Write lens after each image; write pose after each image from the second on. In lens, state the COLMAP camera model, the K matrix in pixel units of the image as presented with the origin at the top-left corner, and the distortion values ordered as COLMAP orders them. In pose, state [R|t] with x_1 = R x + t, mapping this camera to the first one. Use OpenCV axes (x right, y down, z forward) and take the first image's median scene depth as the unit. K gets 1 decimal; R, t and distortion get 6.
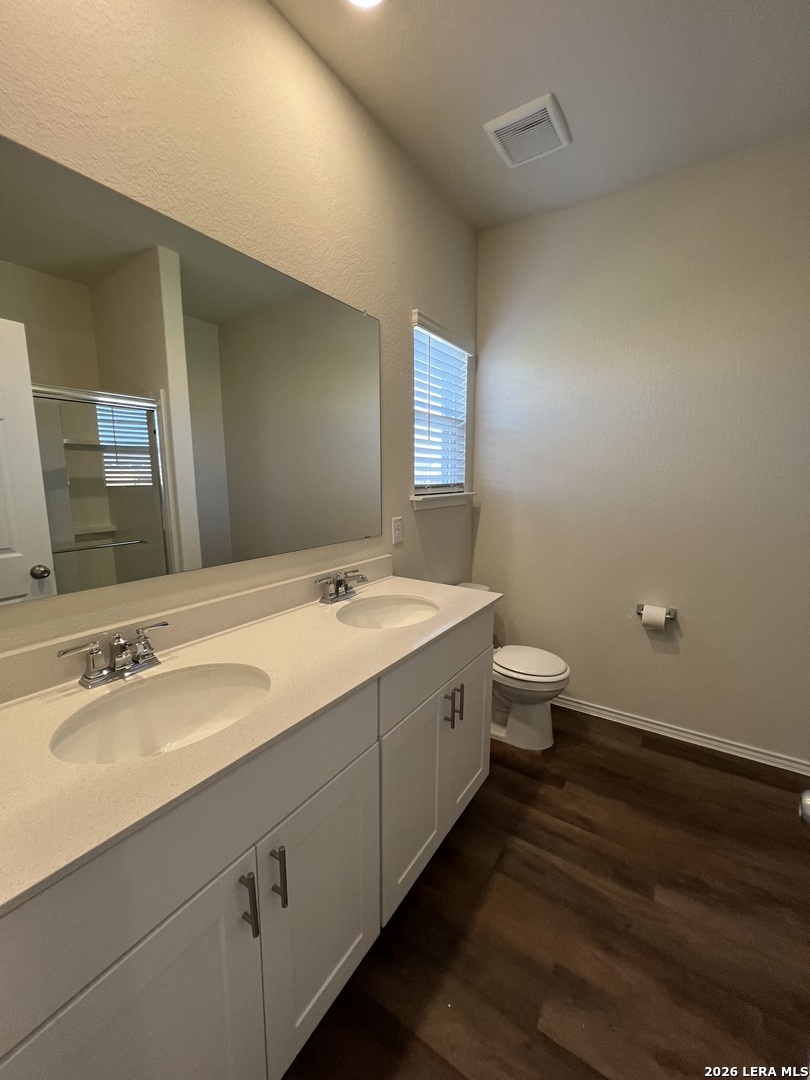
lens RADIAL K [[436.0, 0, 407.8], [0, 436.0, 542.5], [0, 0, 1]] dist [-0.003550, 0.001374]
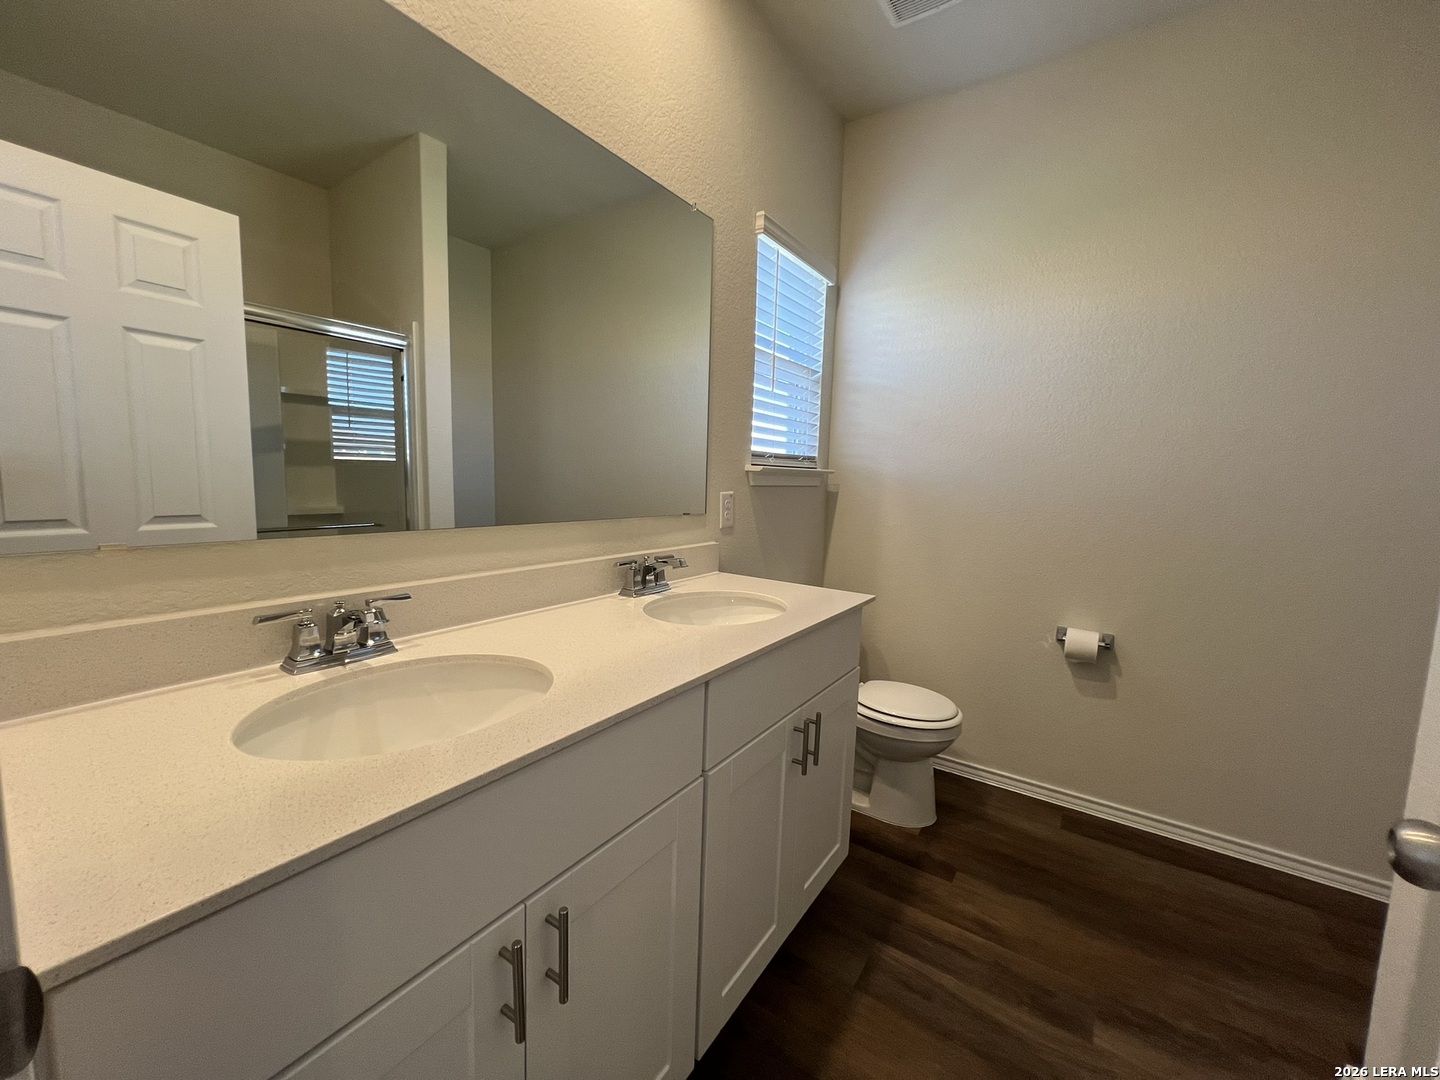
lens RADIAL K [[581.3, 0, 717.0], [0, 581.3, 541.7], [0, 0, 1]] dist [-0.003550, 0.001374]
pose [[0.999350, 0.031162, -0.018111, -0.023662], [-0.031851, 0.998727, -0.039121, 0.070178], [0.016869, 0.039673, 0.999070, 0.038766]]
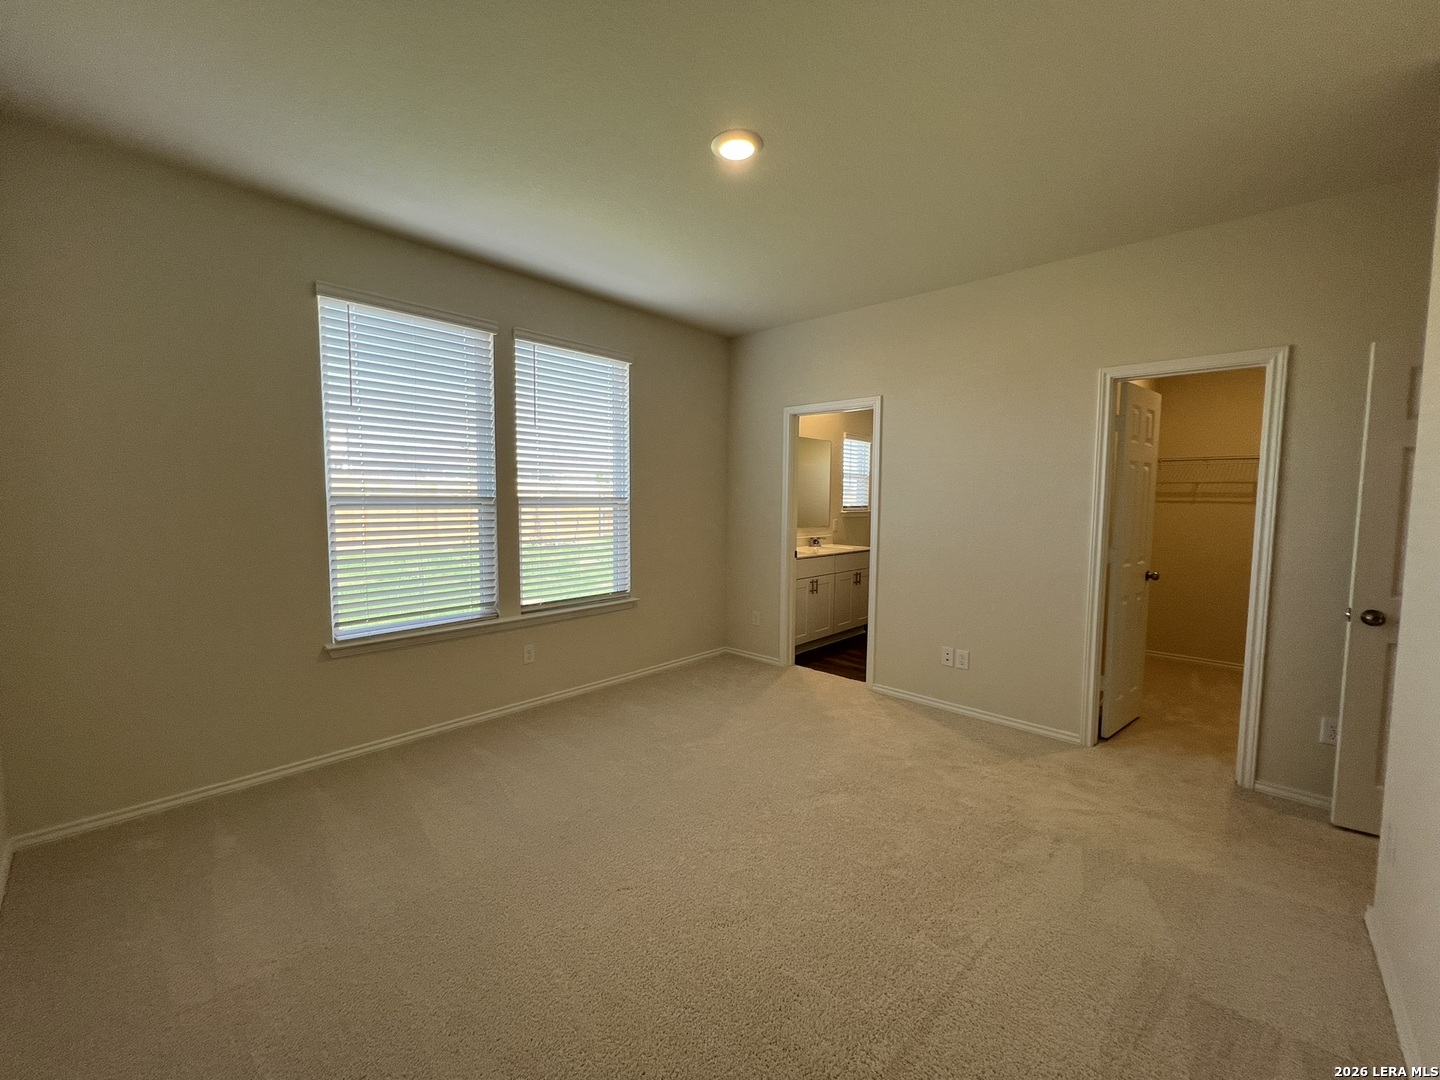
lens RADIAL K [[581.3, 0, 719.0], [0, 581.3, 543.9], [0, 0, 1]] dist [-0.003550, 0.001374]
pose [[0.984138, 0.016097, -0.176671, -0.094976], [-0.030044, 0.996613, -0.076554, 0.359852], [0.174840, 0.080647, 0.981288, -2.346356]]
